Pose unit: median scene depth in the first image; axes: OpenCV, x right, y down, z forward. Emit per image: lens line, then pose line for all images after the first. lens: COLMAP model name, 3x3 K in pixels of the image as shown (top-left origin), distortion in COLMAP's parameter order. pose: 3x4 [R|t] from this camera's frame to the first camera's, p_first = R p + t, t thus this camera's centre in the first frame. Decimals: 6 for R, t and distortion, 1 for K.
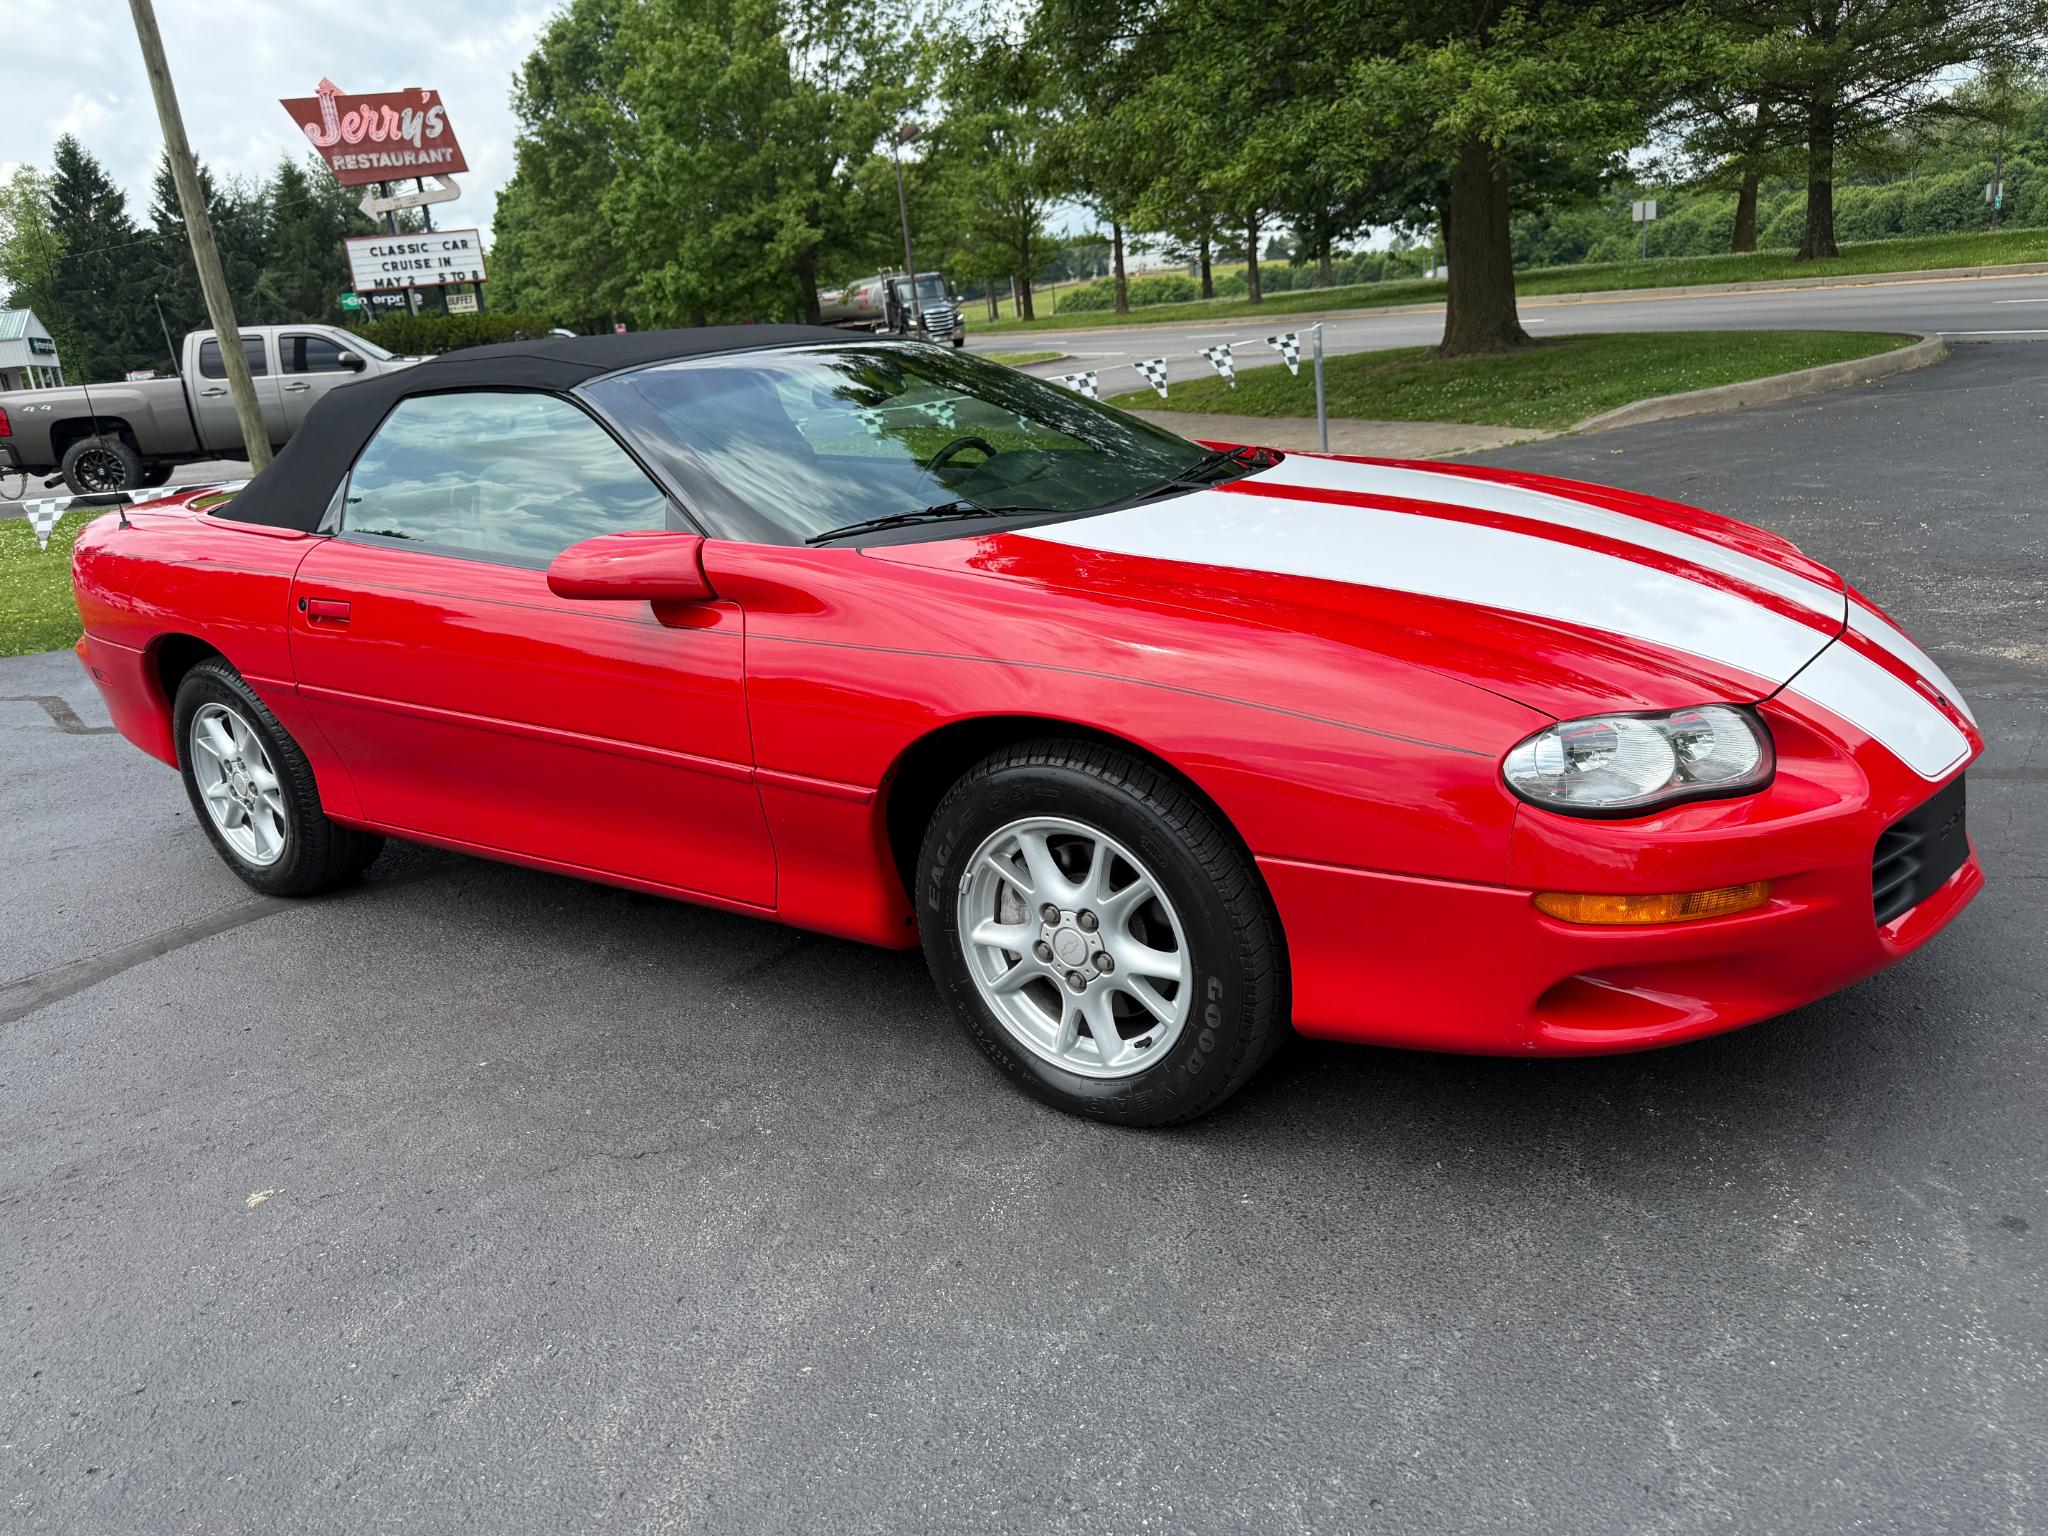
lens RADIAL K [[1454.1, 0, 1020.2], [0, 1454.1, 768.3], [0, 0, 1]] dist [0.015679, -0.022856]
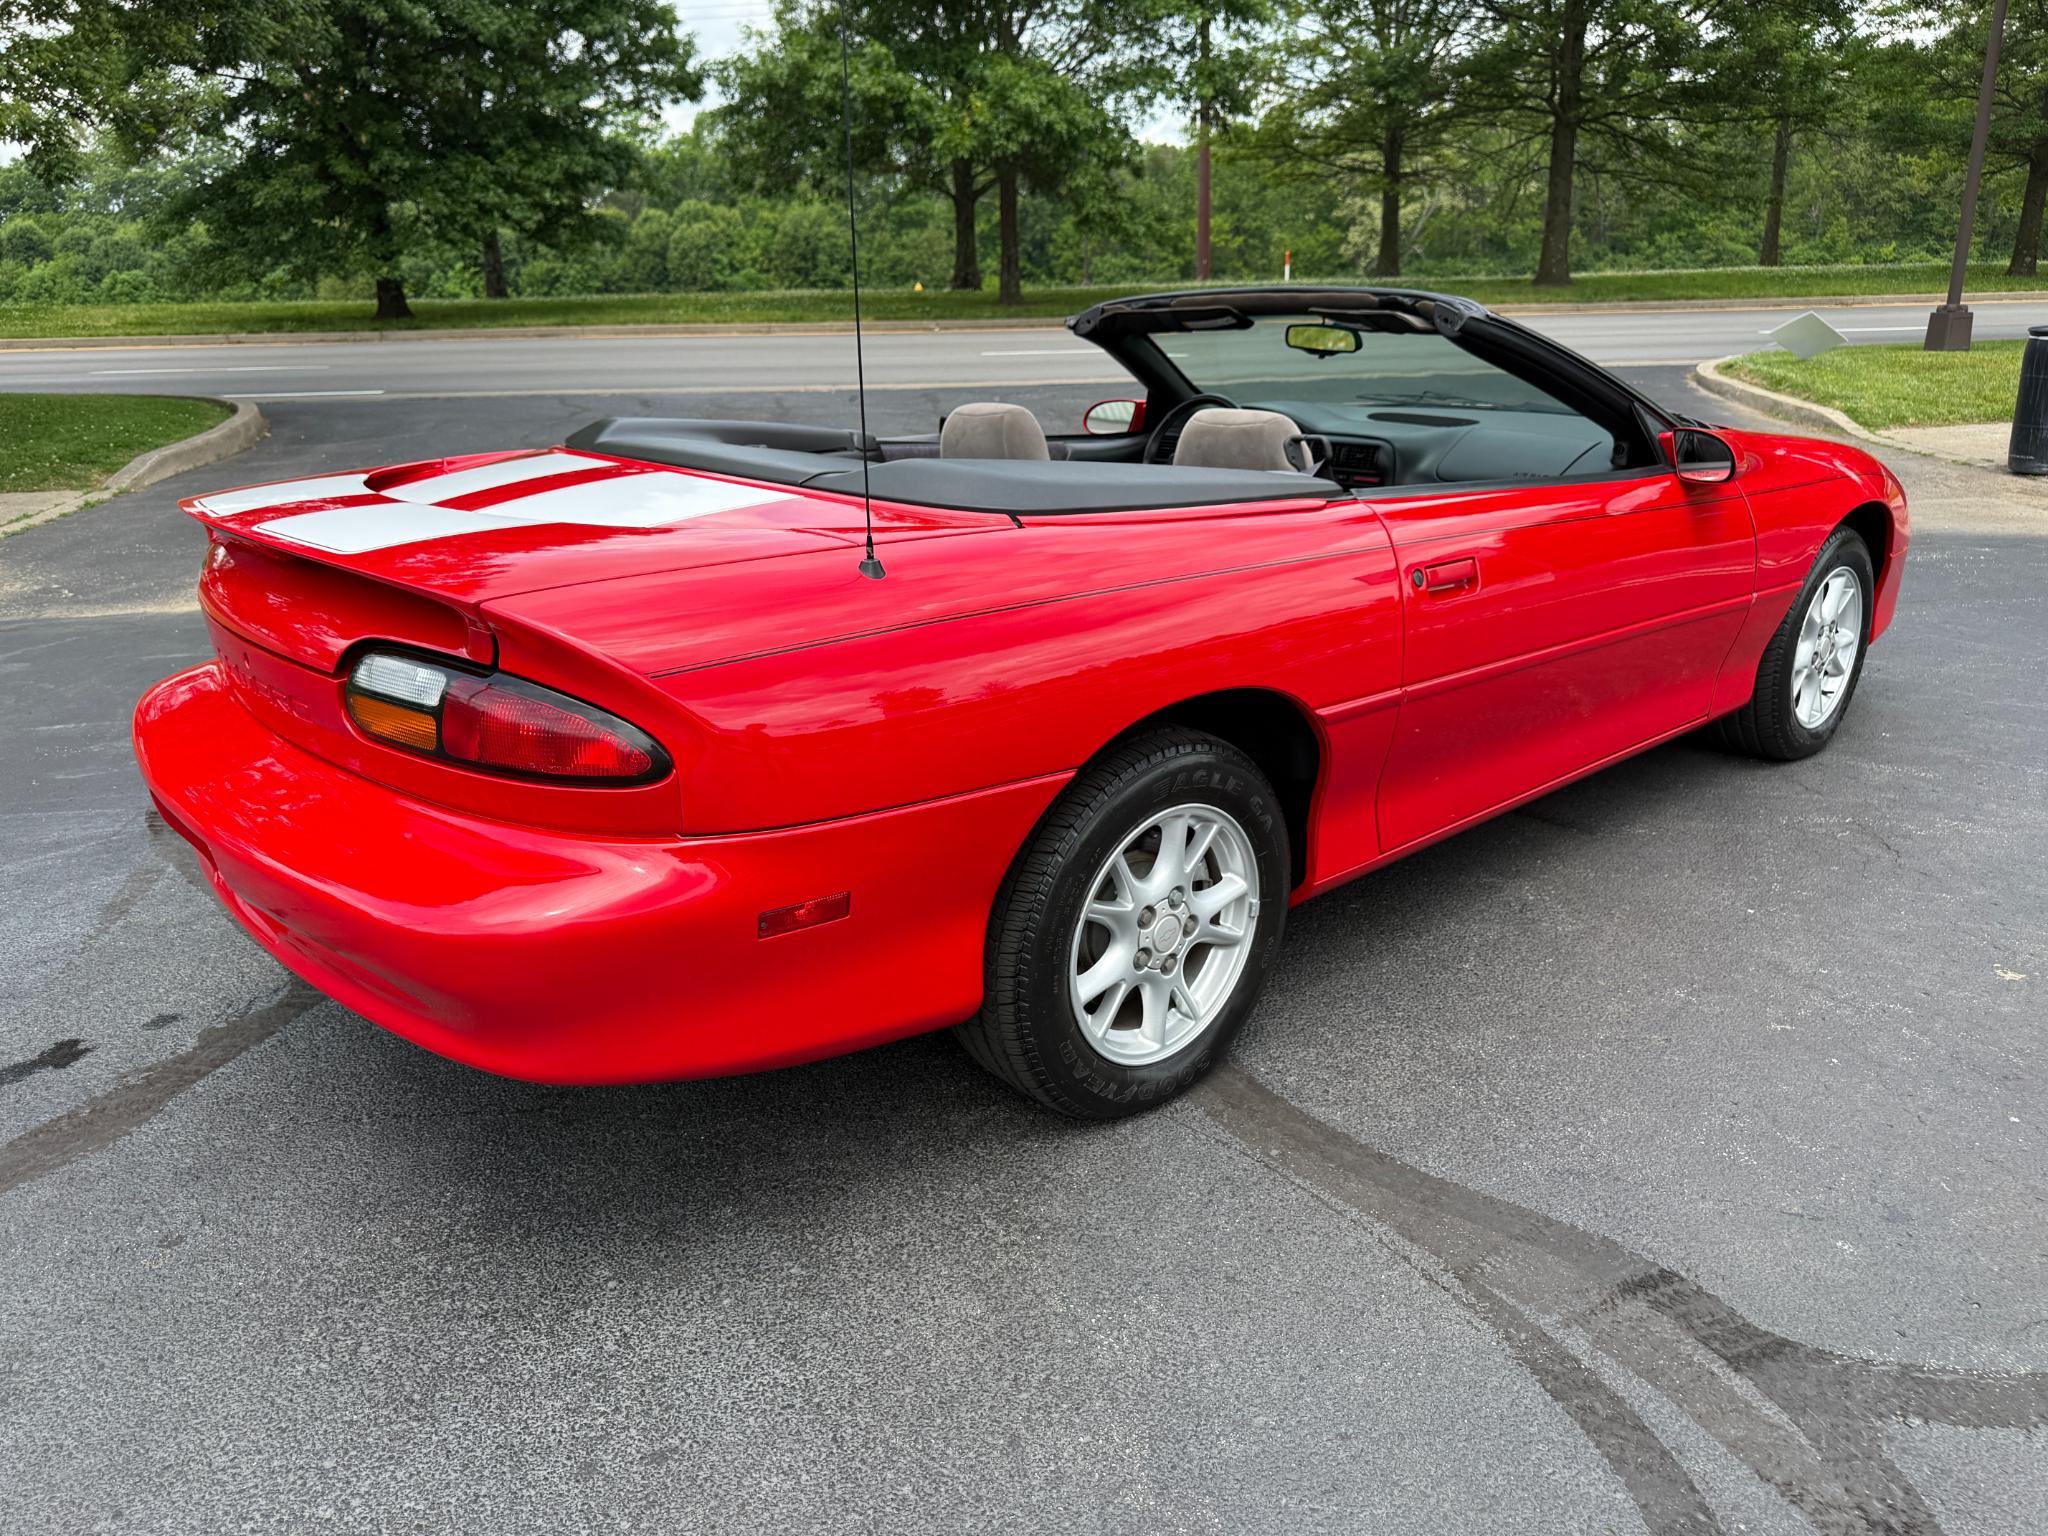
lens RADIAL K [[1454.1, 0, 1035.2], [0, 1454.1, 780.3], [0, 0, 1]] dist [0.015679, -0.022856]
pose [[0.217445, -0.228947, 0.948842, -0.116888], [0.279354, 0.946035, 0.164251, -0.017578], [-0.935243, 0.229348, 0.269668, 0.091072]]
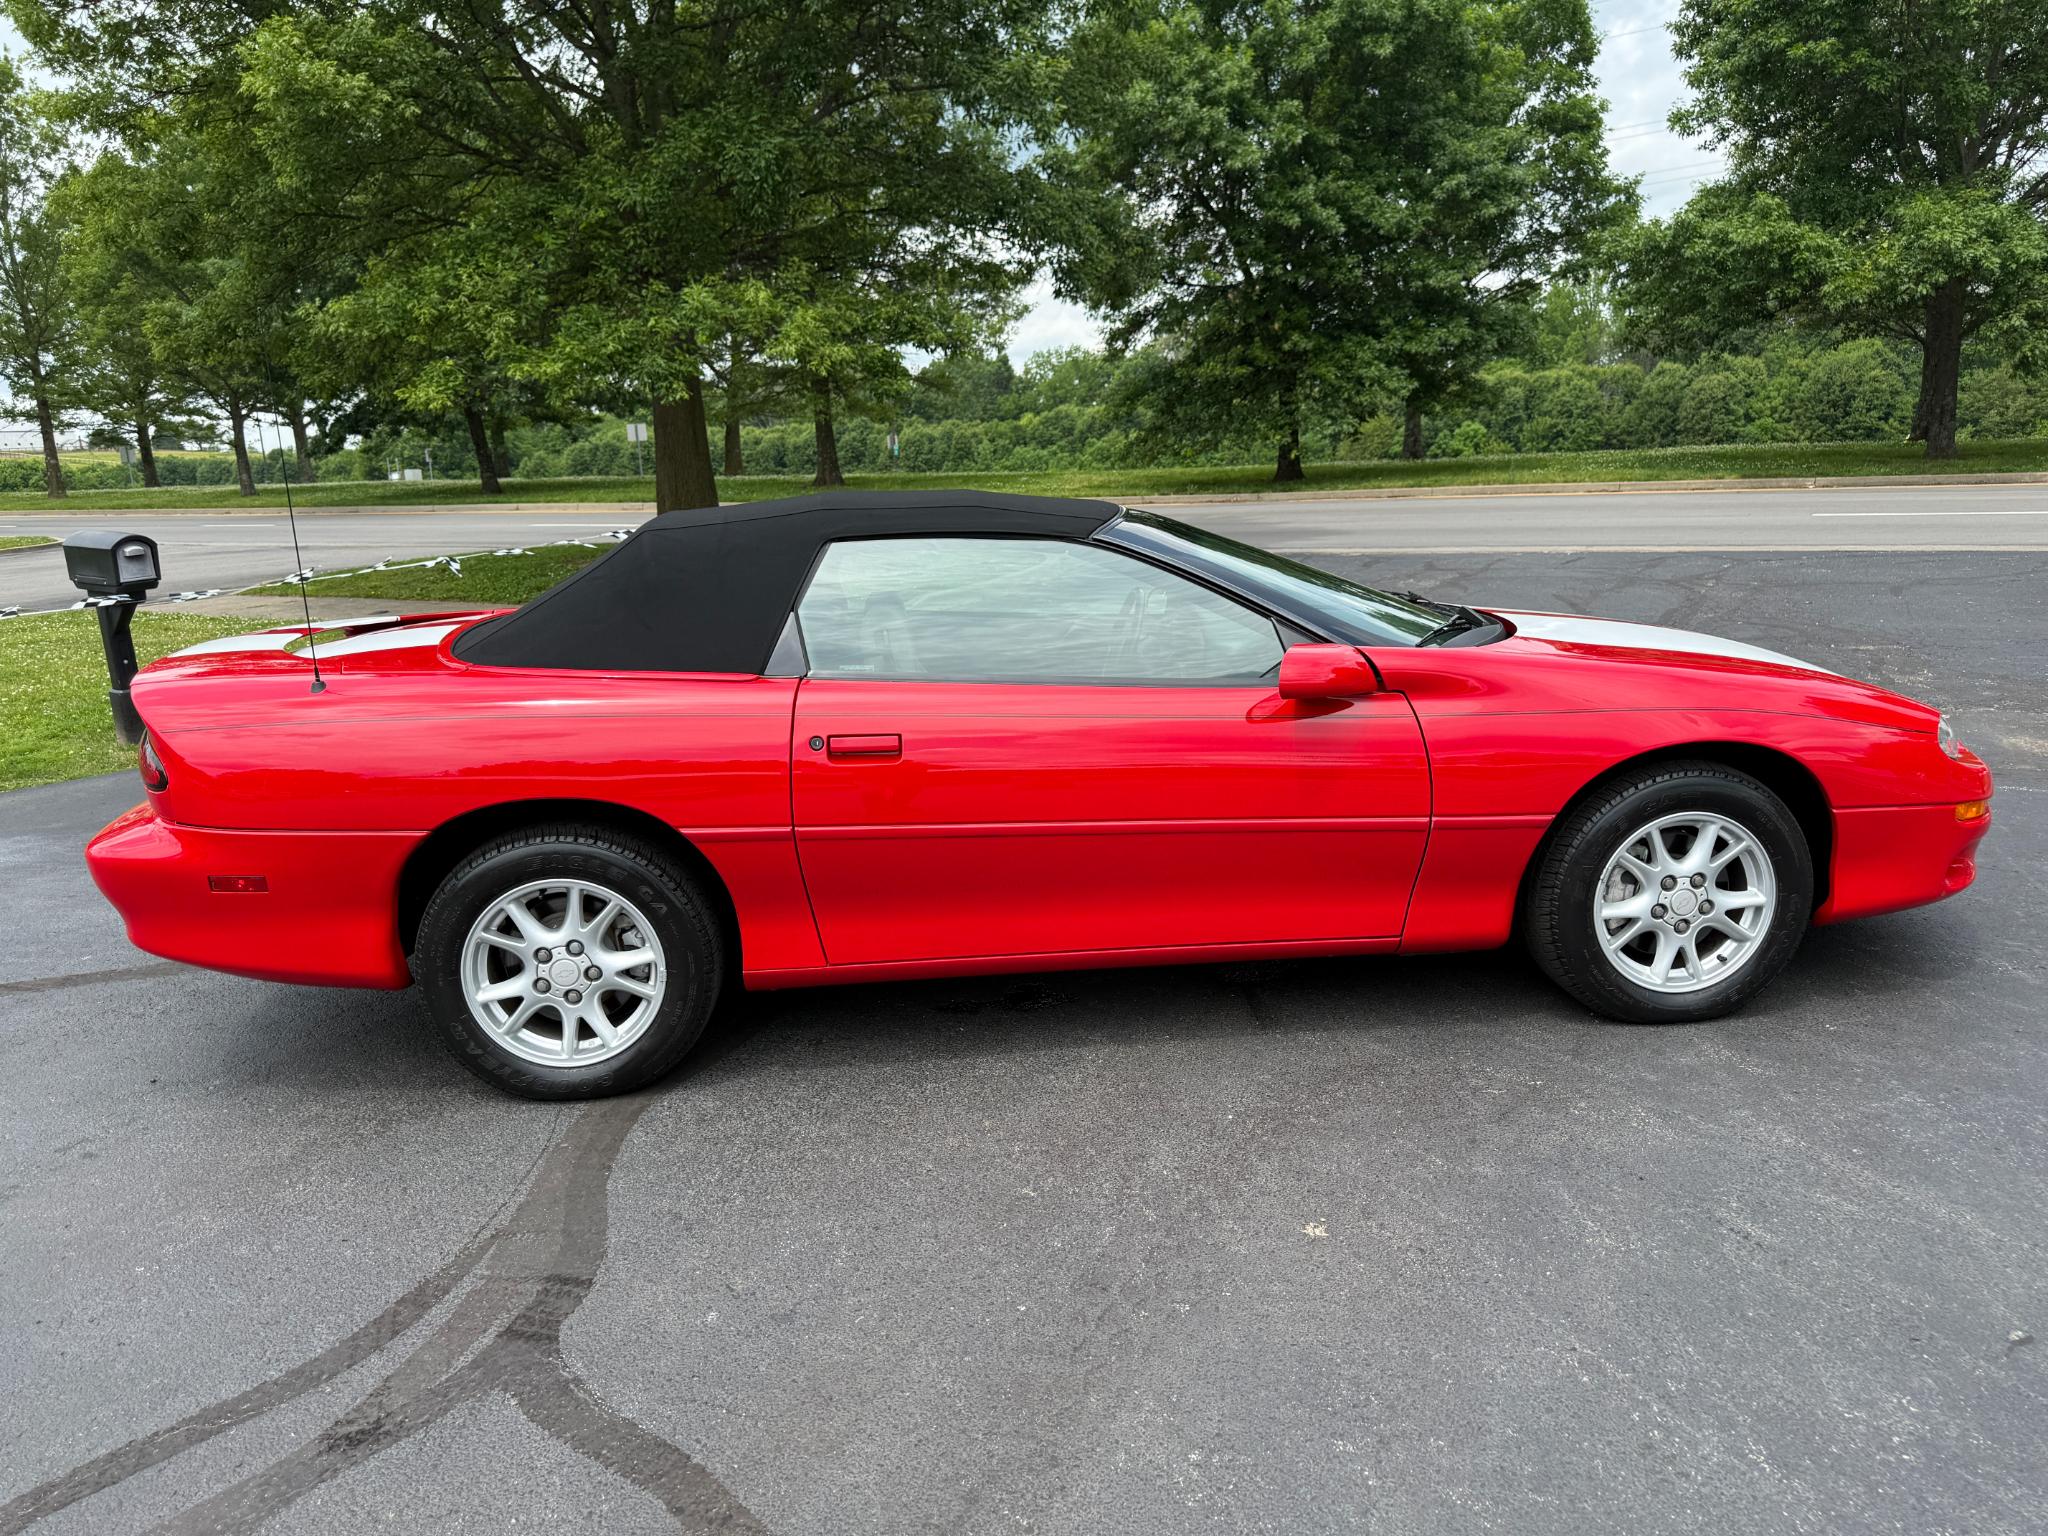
lens RADIAL K [[1454.1, 0, 1036.4], [0, 1454.1, 783.5], [0, 0, 1]] dist [0.015679, -0.022856]
pose [[0.764310, -0.072325, 0.640780, -0.090416], [0.151728, 0.985962, -0.069693, 0.000348], [-0.626745, 0.150491, 0.764554, 0.015719]]
